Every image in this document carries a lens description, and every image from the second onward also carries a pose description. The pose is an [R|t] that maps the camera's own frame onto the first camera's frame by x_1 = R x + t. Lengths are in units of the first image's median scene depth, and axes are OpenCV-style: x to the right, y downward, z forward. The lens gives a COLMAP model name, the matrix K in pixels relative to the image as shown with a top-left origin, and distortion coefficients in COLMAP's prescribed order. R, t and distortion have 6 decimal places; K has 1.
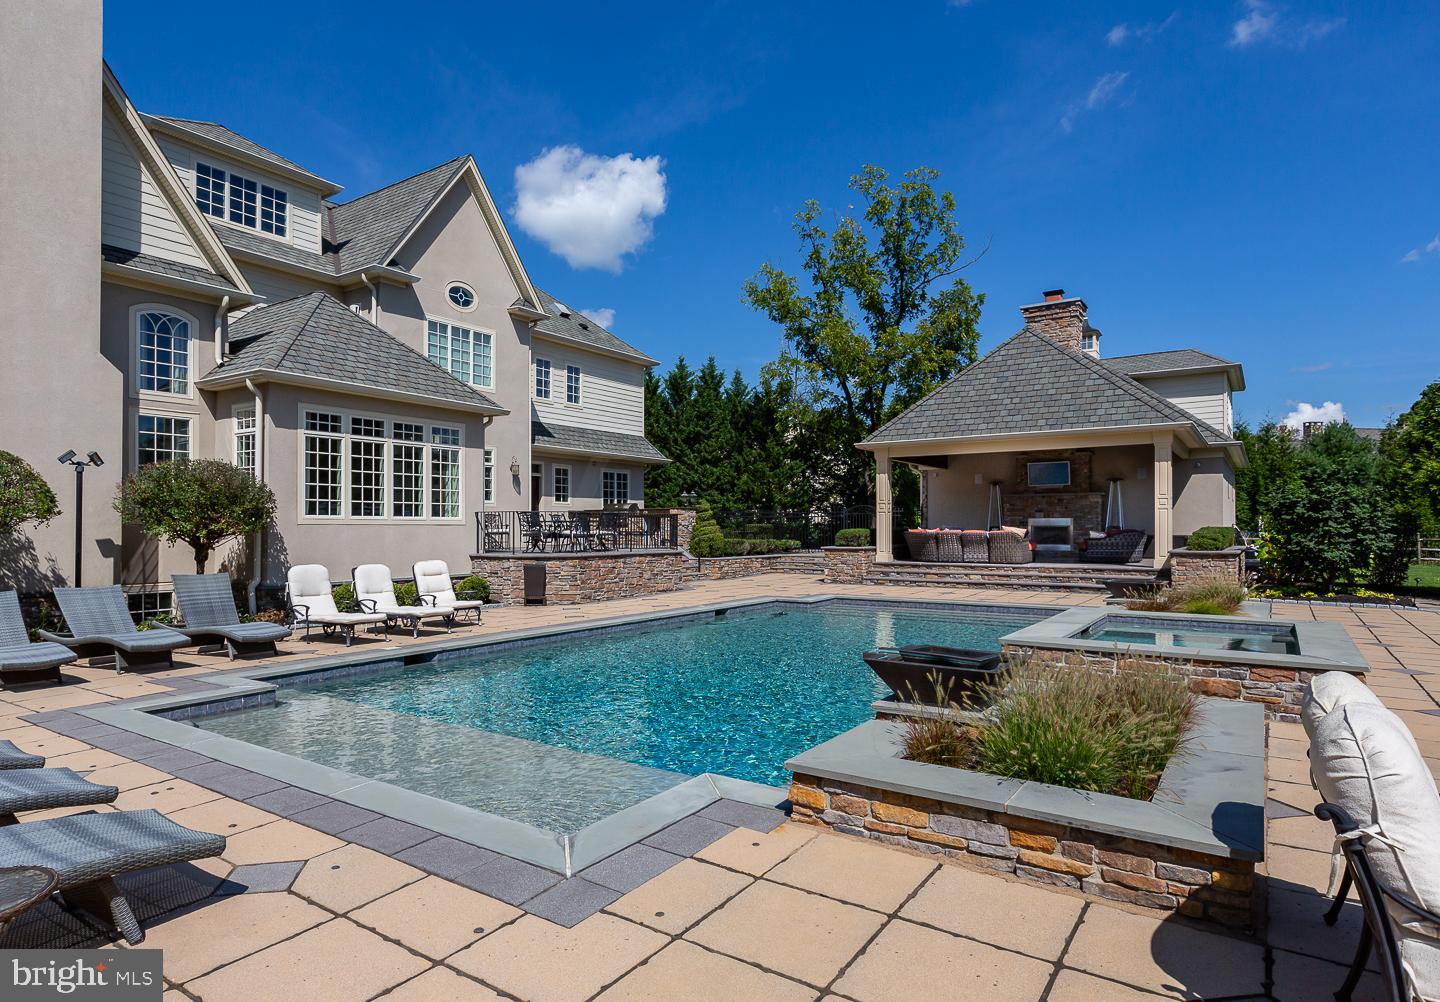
lens RADIAL K [[821.2, 0, 709.0], [0, 821.2, 526.2], [0, 0, 1]] dist [-0.000496, 0.001180]
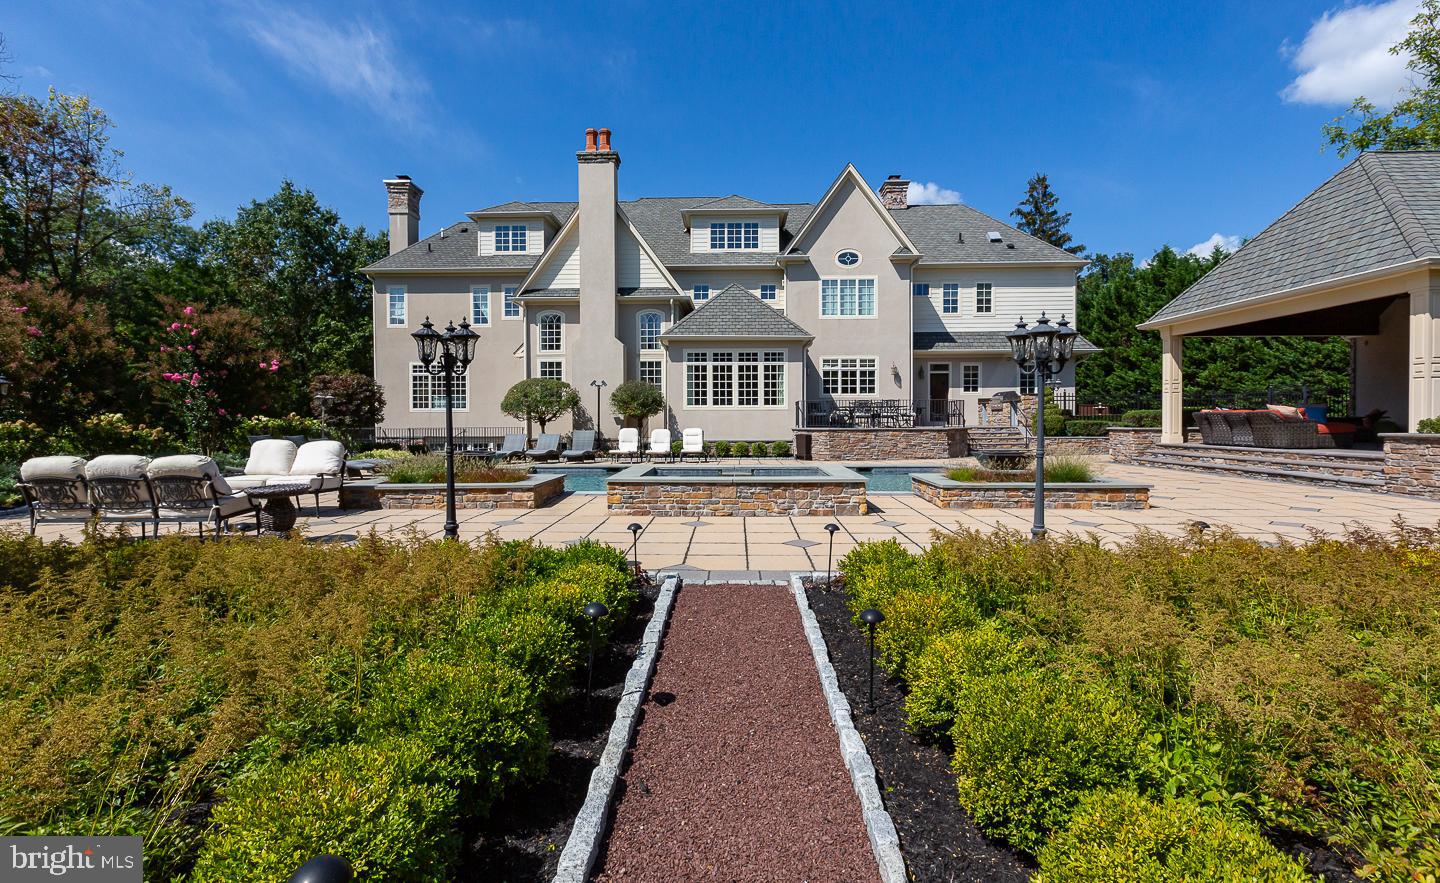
lens RADIAL K [[679.8, 0, 721.6], [0, 679.8, 435.3], [0, 0, 1]] dist [-0.001575, -0.000182]
pose [[0.546702, 0.019665, -0.837097, 0.676366], [0.004997, 0.999630, 0.026747, 0.010832], [0.837313, -0.018805, 0.546401, 0.128178]]
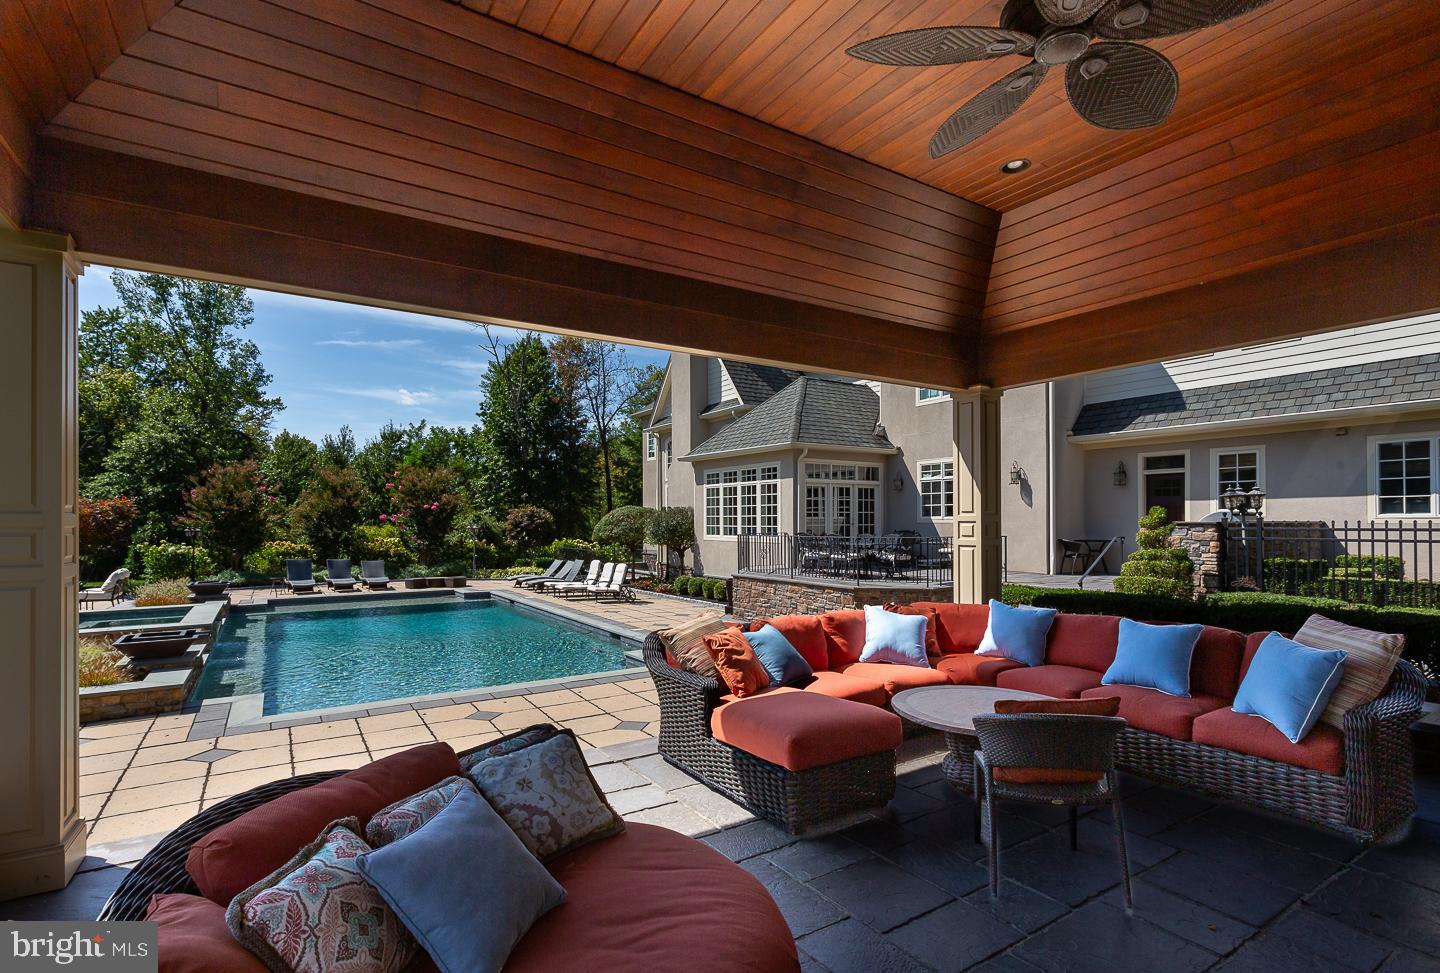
lens RADIAL K [[674.9, 0, 705.1], [0, 674.9, 519.8], [0, 0, 1]] dist [-0.000218, -0.000022]
pose [[-0.399550, 0.000055, -0.916711, 0.588973], [0.004268, 0.999989, -0.001800, -0.030711], [0.916701, -0.004631, -0.399546, 1.143734]]
